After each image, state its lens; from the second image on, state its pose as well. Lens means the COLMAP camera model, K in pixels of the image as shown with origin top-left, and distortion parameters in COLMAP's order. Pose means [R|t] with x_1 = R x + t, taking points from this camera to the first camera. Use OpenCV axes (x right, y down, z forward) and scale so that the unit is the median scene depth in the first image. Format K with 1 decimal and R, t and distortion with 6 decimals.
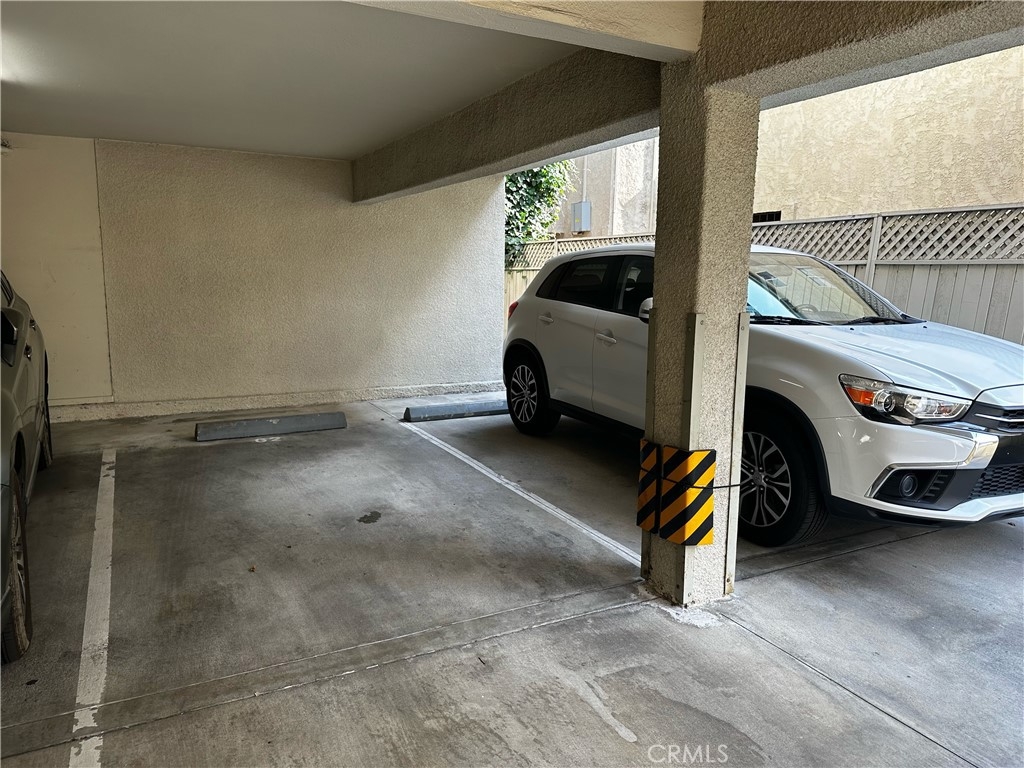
lens RADIAL K [[720.2, 0, 504.7], [0, 720.2, 387.4], [0, 0, 1]] dist [0.060346, -0.070424]
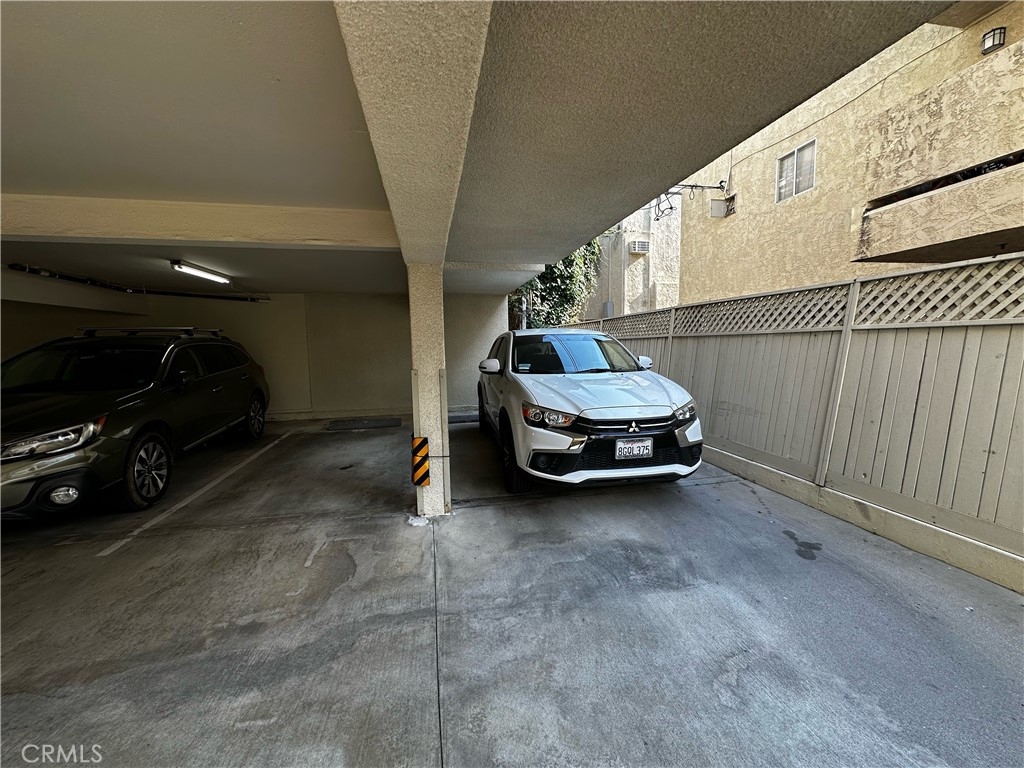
lens RADIAL K [[413.6, 0, 511.6], [0, 413.6, 381.8], [0, 0, 1]] dist [-0.003165, 0.000989]
pose [[0.959016, -0.004476, -0.283317, 0.758455], [-0.013538, 0.998010, -0.061593, -0.000251], [0.283029, 0.062904, 0.957046, -0.033359]]
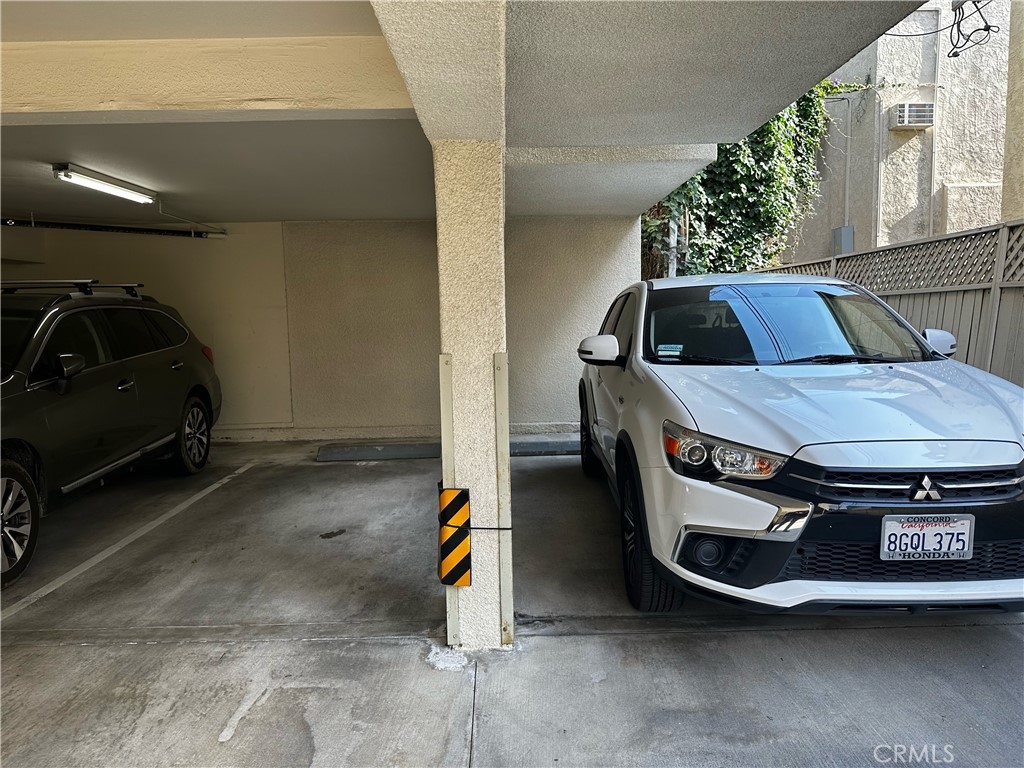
lens RADIAL K [[720.2, 0, 508.6], [0, 720.2, 379.7], [0, 0, 1]] dist [0.060346, -0.070424]
pose [[0.887167, 0.008298, -0.461374, 0.720897], [-0.038574, 0.997672, -0.056229, -0.010526], [0.459833, 0.067682, 0.885422, 0.124297]]
